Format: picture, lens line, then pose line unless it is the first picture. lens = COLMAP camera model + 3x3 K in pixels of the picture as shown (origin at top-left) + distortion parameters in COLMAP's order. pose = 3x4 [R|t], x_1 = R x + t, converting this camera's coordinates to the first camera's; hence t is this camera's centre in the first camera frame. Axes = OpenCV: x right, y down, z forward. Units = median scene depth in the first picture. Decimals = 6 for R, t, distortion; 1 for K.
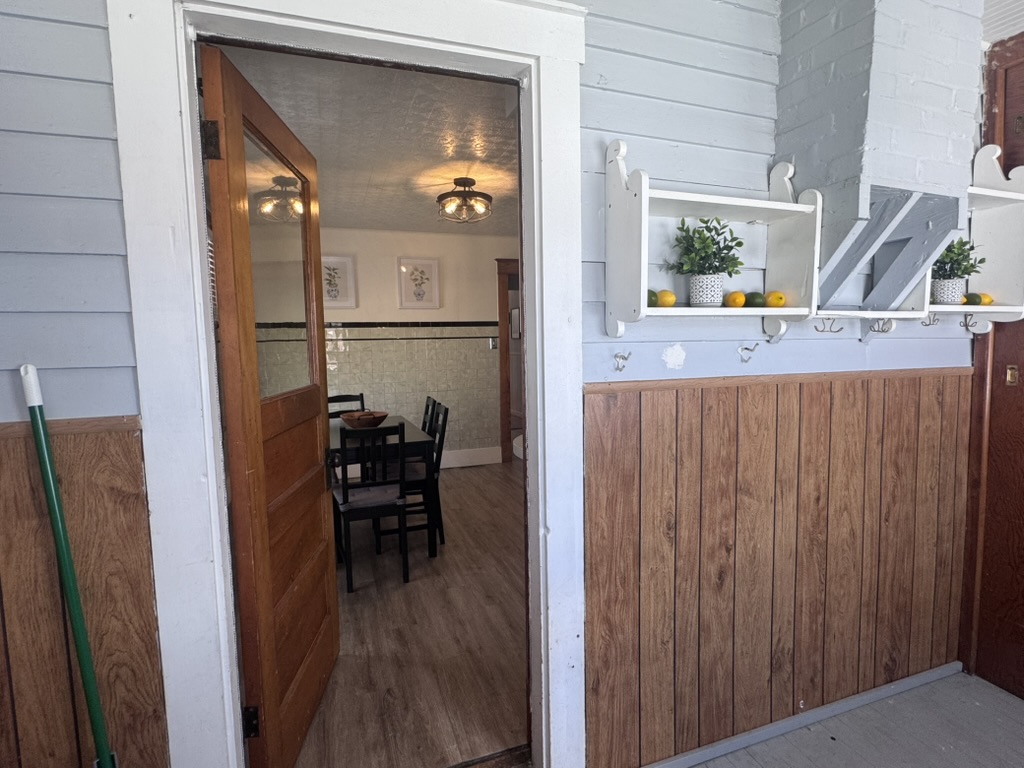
lens RADIAL K [[516.2, 0, 508.8], [0, 516.2, 384.3], [0, 0, 1]] dist [0.000886, 0.000057]
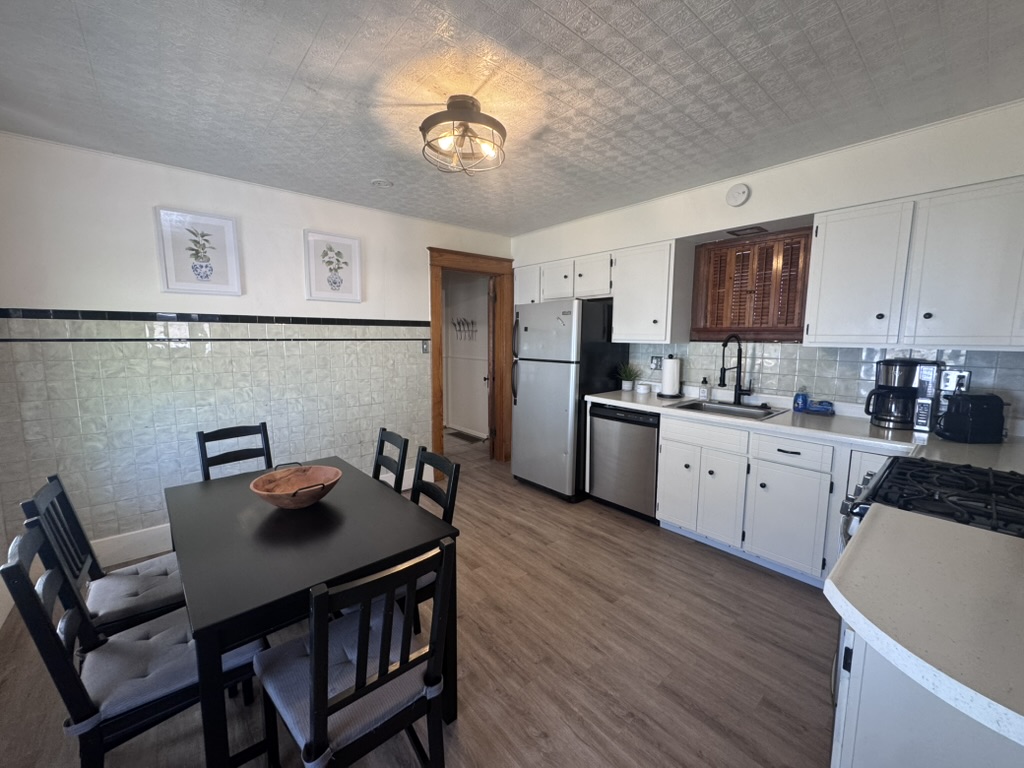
lens RADIAL K [[408.5, 0, 513.6], [0, 408.5, 384.0], [0, 0, 1]] dist [-0.000531, -0.000211]
pose [[0.932873, -0.015733, 0.359862, -0.146896], [0.005301, 0.999537, 0.029956, -0.039598], [-0.360166, -0.026037, 0.932525, 0.332376]]
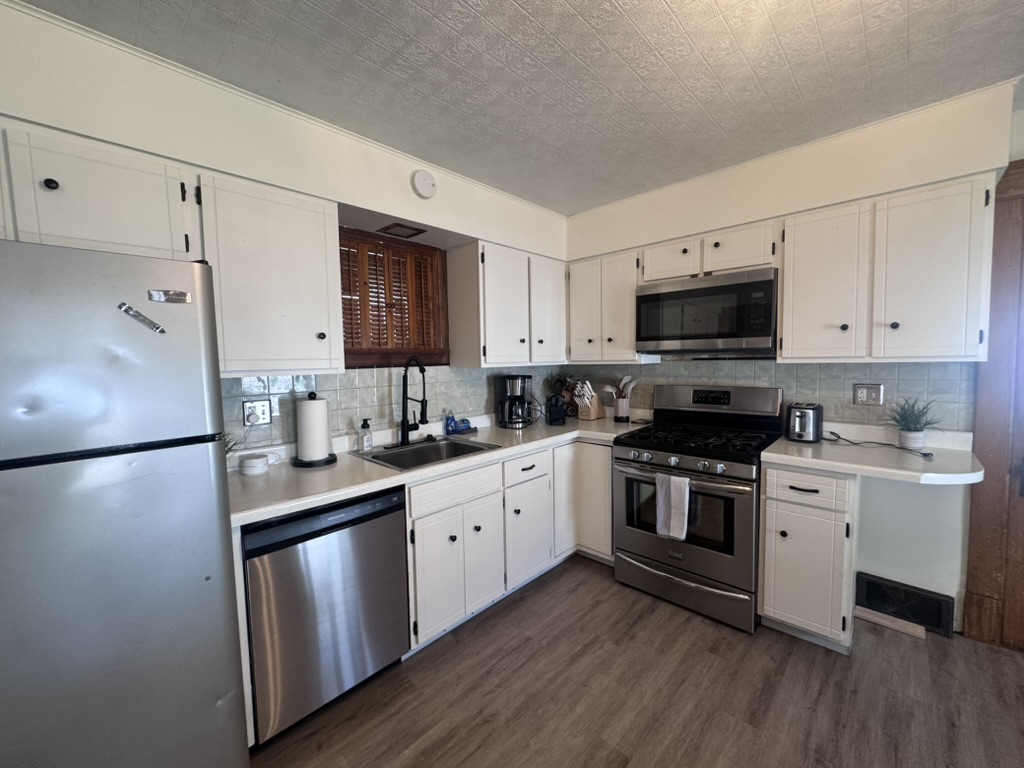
lens RADIAL K [[408.5, 0, 509.1], [0, 408.5, 383.8], [0, 0, 1]] dist [-0.000531, -0.000211]
pose [[-0.446949, -0.036103, 0.893830, -0.107478], [0.102205, 0.990581, 0.091118, -0.090911], [-0.888701, 0.132079, -0.439050, 0.855819]]
